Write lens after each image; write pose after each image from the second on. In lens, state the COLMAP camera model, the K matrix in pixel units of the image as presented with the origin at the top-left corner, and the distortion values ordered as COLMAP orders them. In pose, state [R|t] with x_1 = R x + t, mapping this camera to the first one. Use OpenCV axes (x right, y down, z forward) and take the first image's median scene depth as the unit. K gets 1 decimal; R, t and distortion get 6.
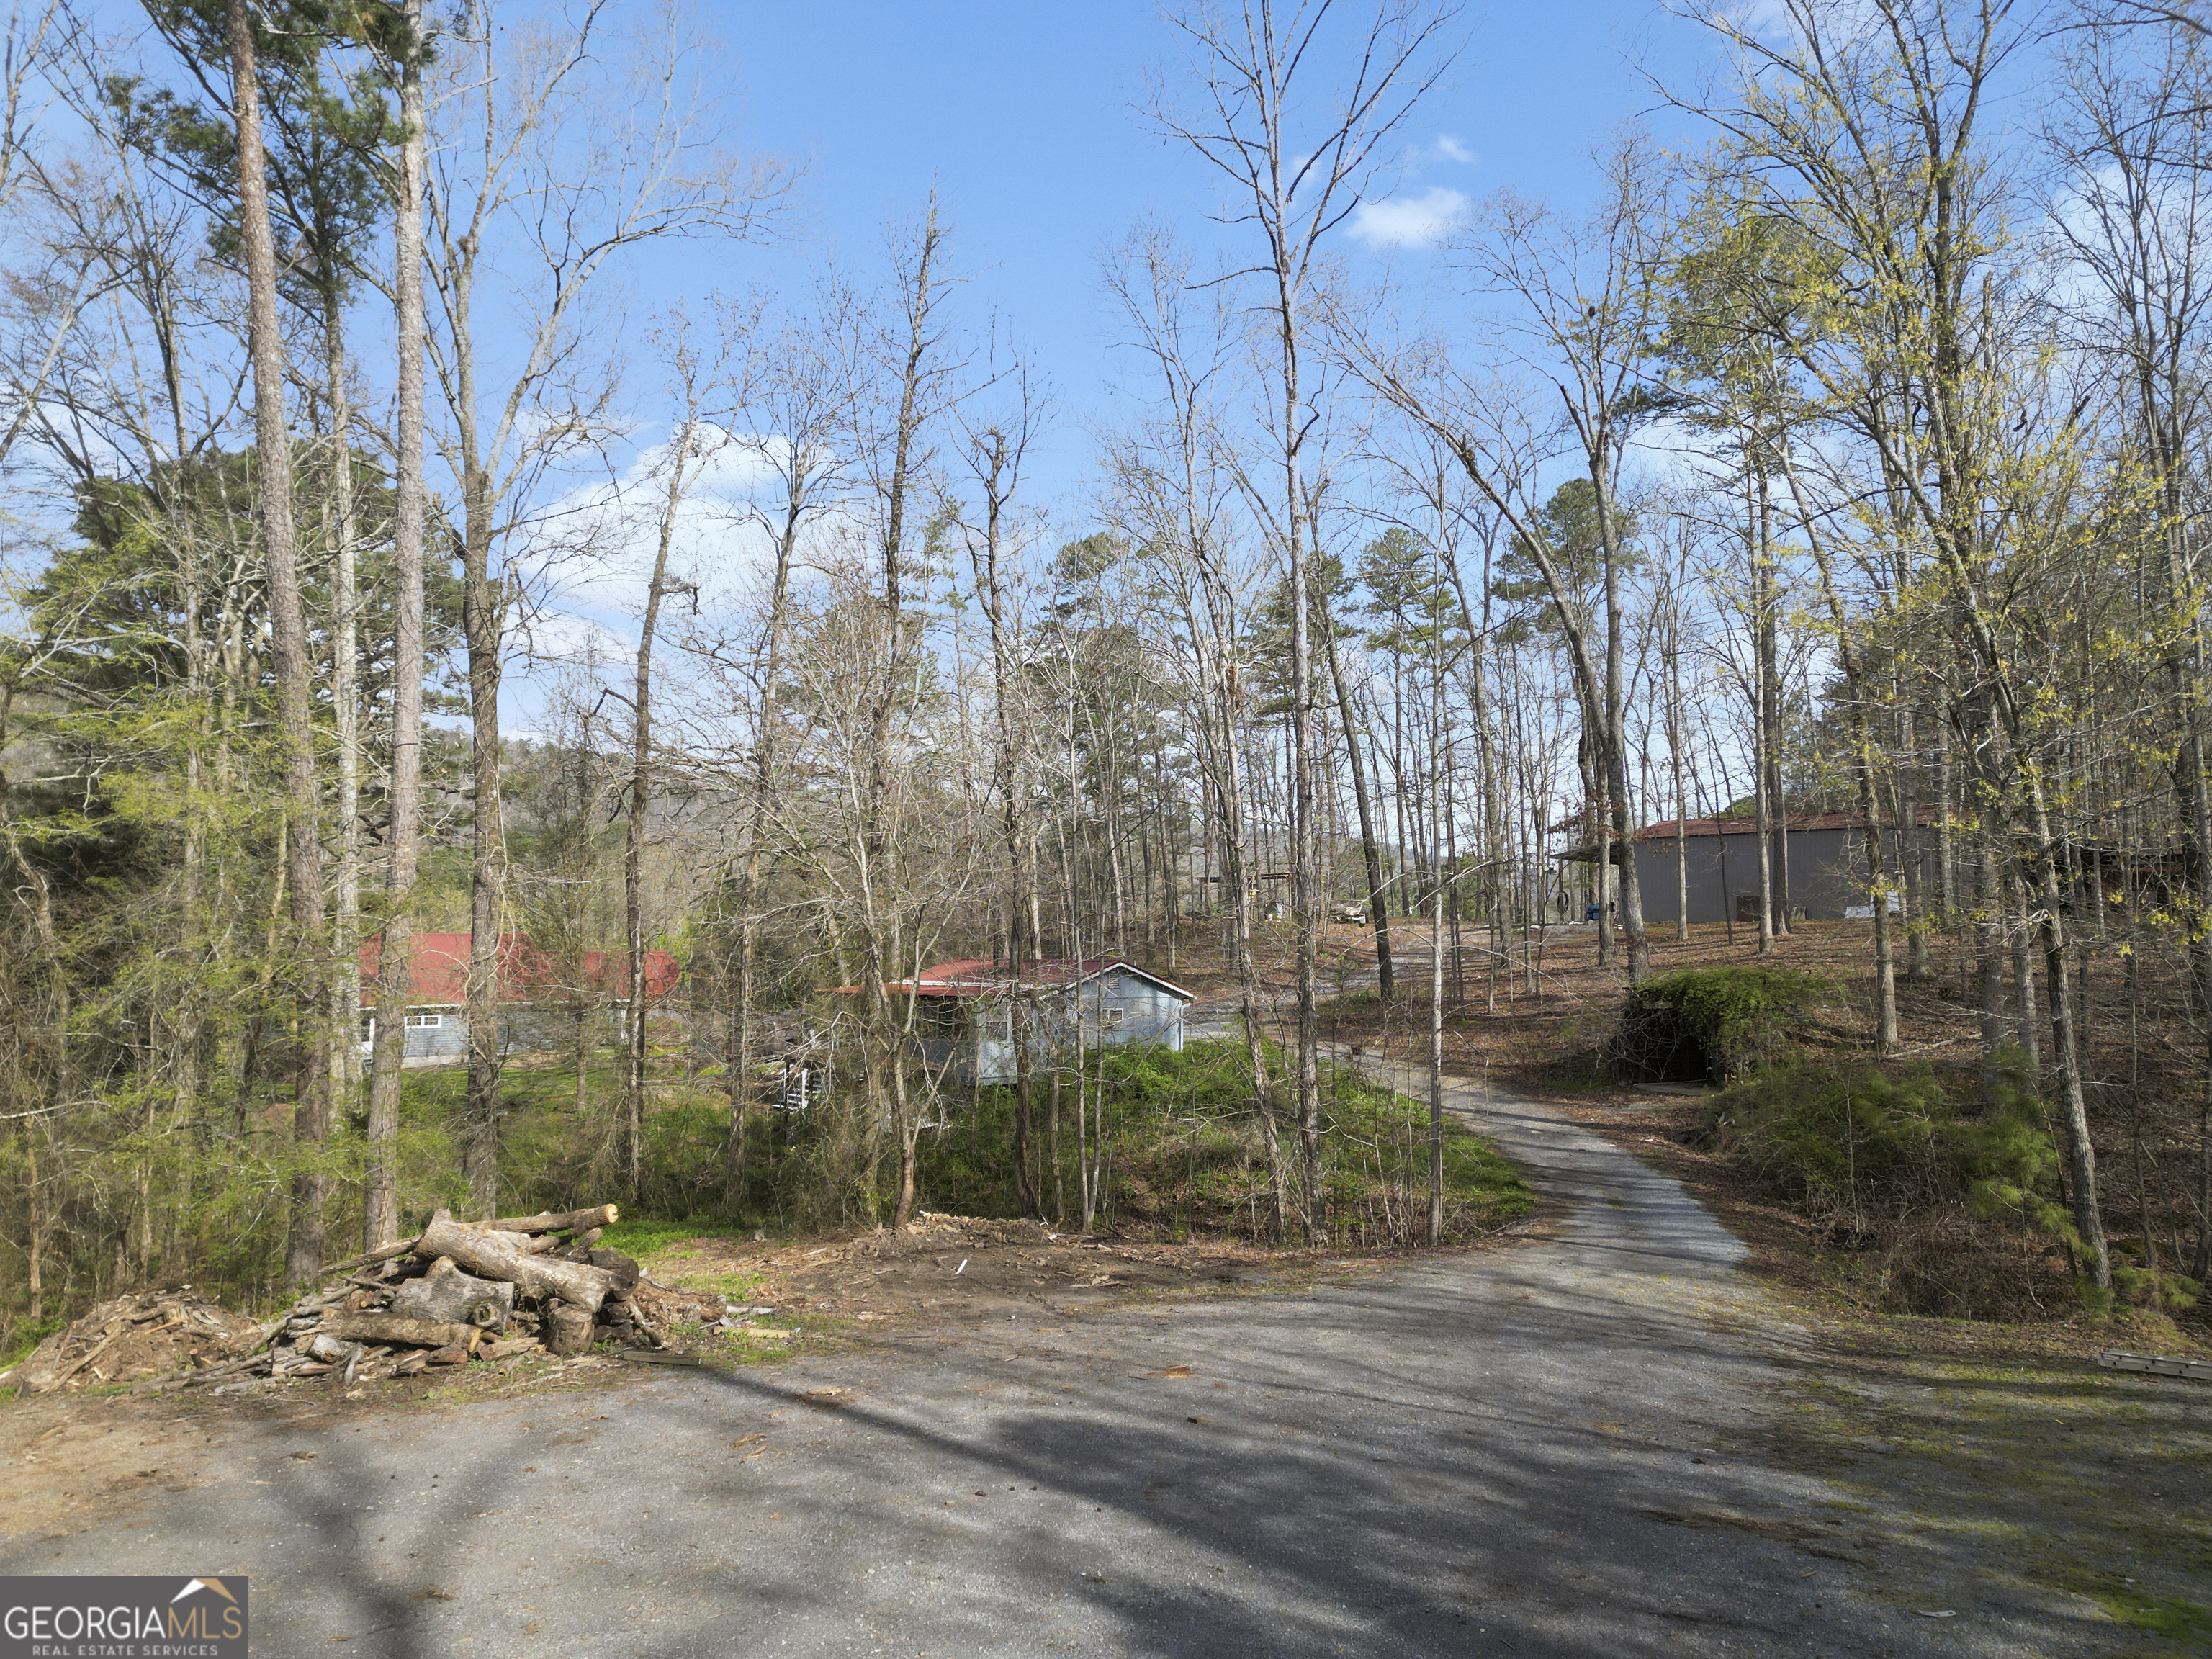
lens RADIAL K [[1549.6, 0, 1106.0], [0, 1549.6, 829.5], [0, 0, 1]] dist [0.046462, -0.003784]
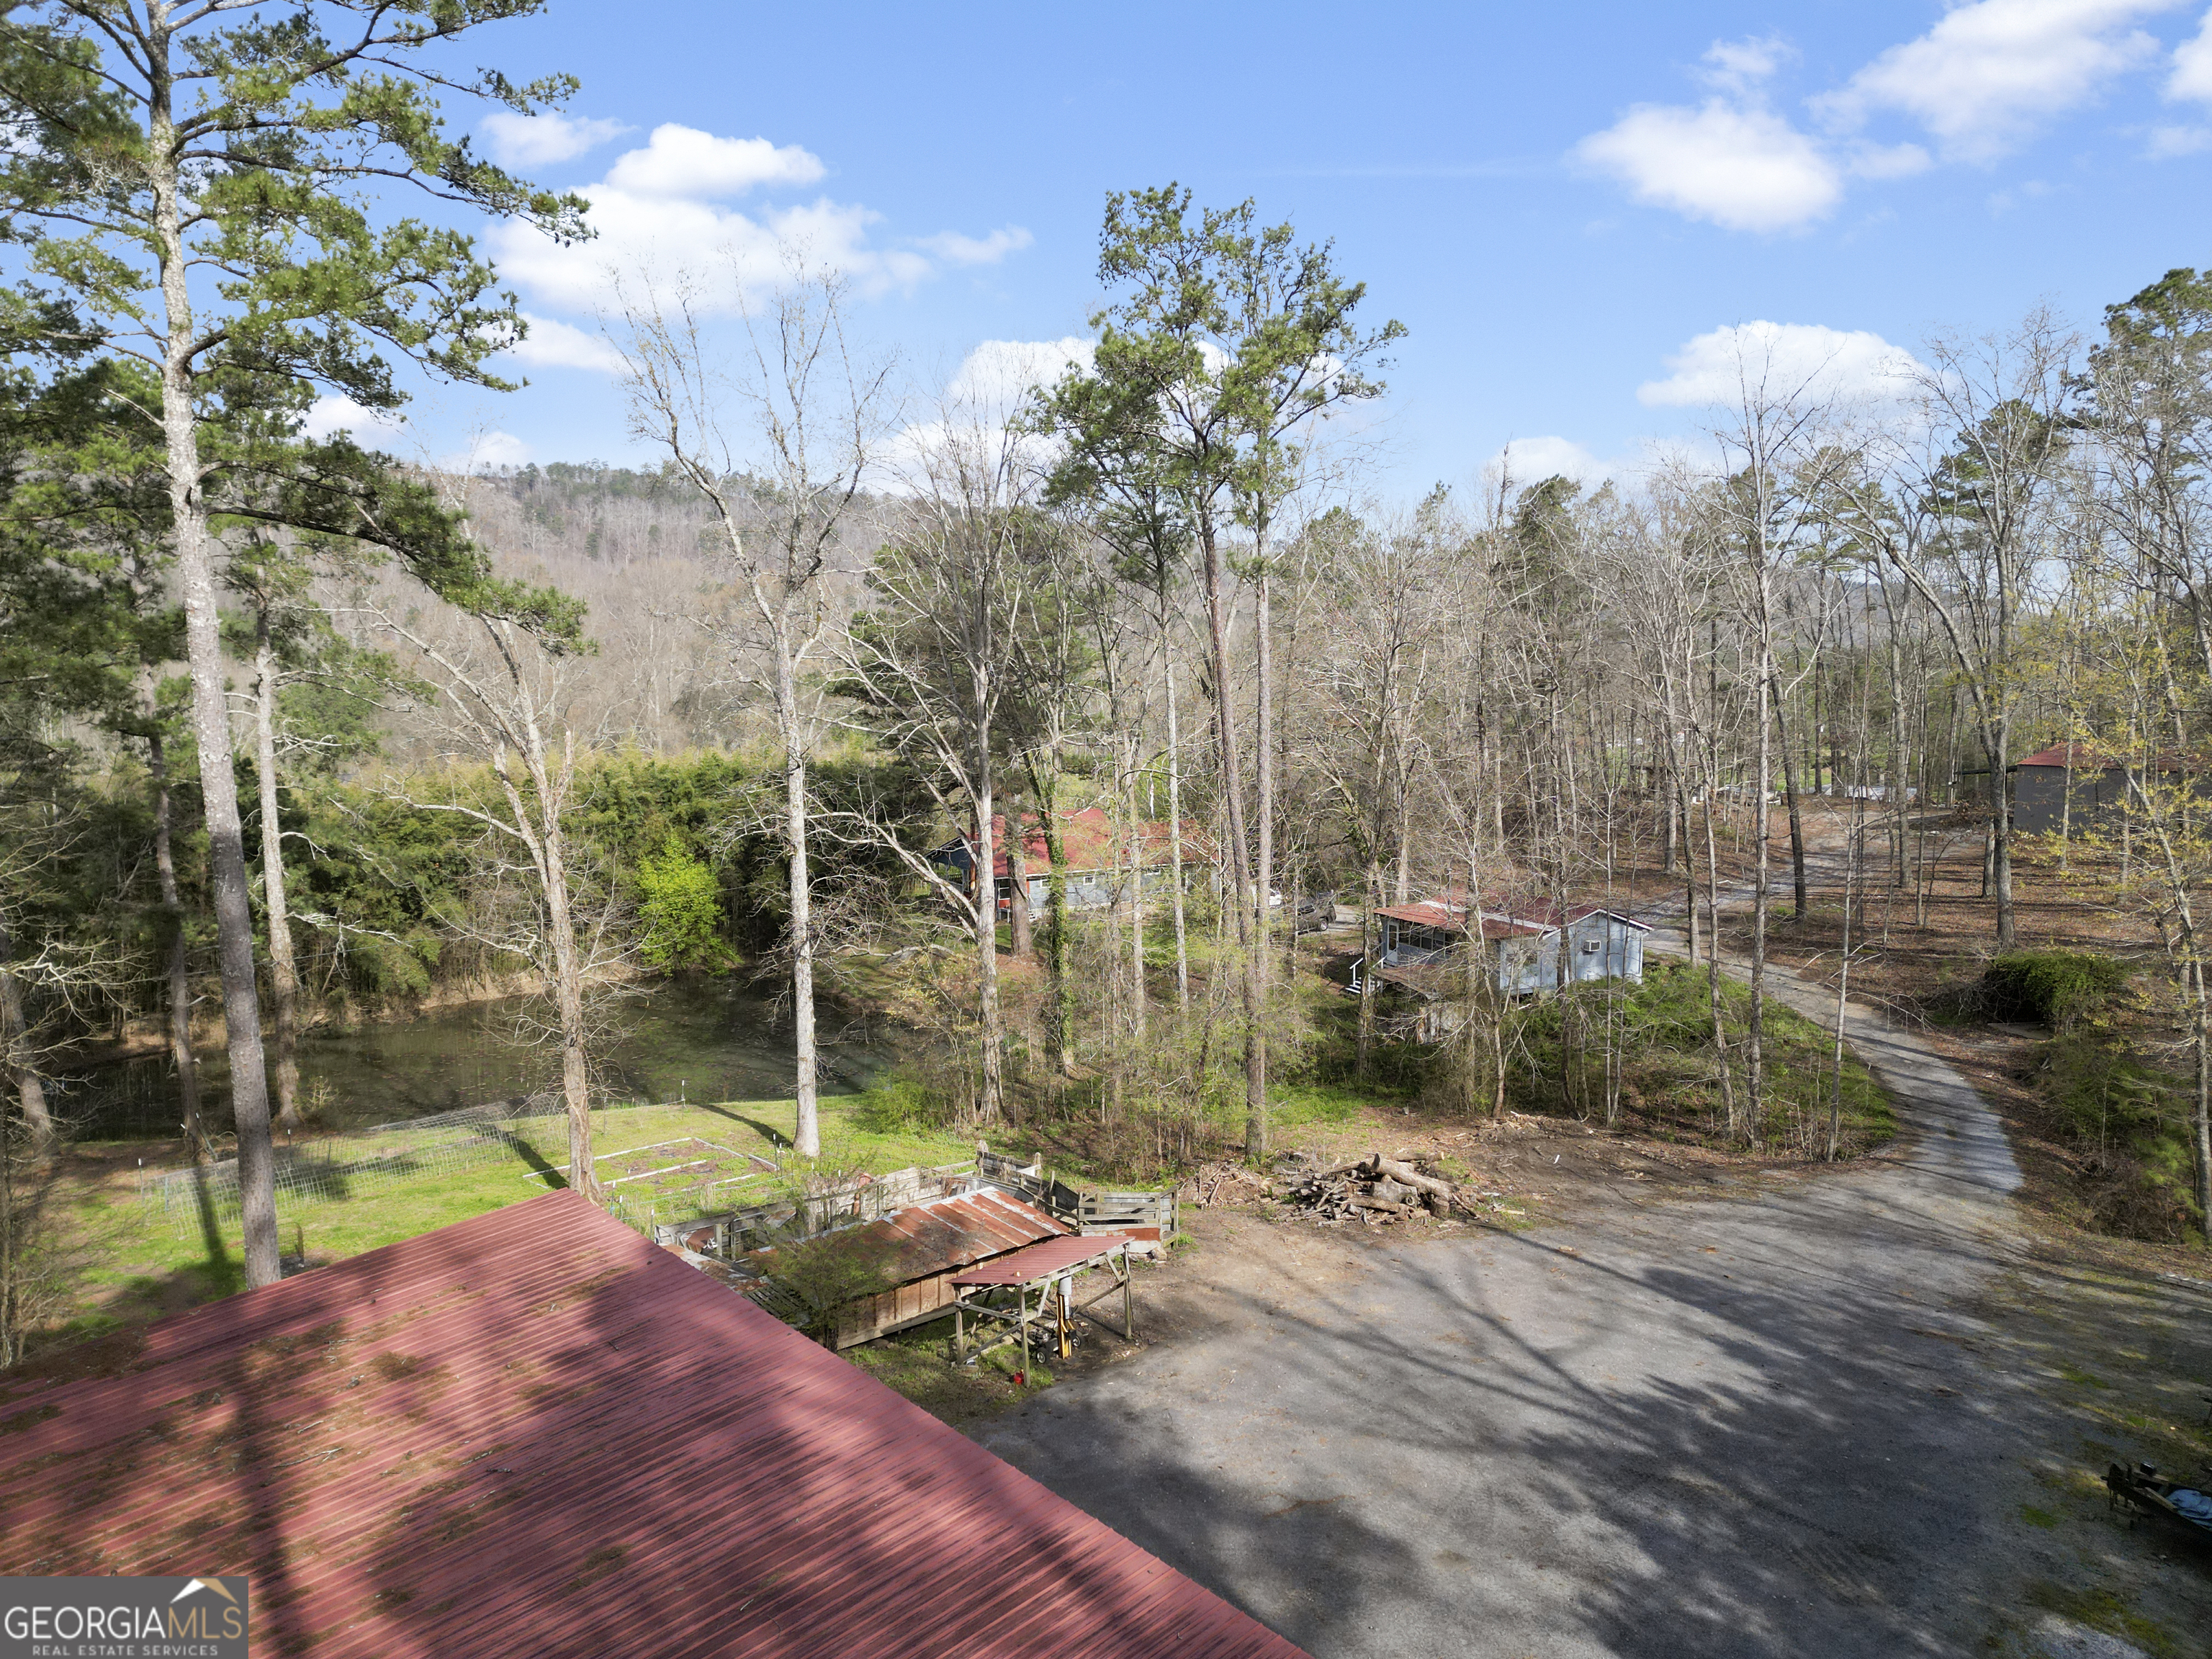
lens RADIAL K [[1537.8, 0, 1106.0], [0, 1537.8, 829.5], [0, 0, 1]] dist [0.000753, -0.003580]
pose [[0.971795, 0.027278, -0.234245, -0.236868], [0.011661, 0.986514, 0.163260, -0.504225], [0.235539, -0.161386, 0.958371, -1.008363]]
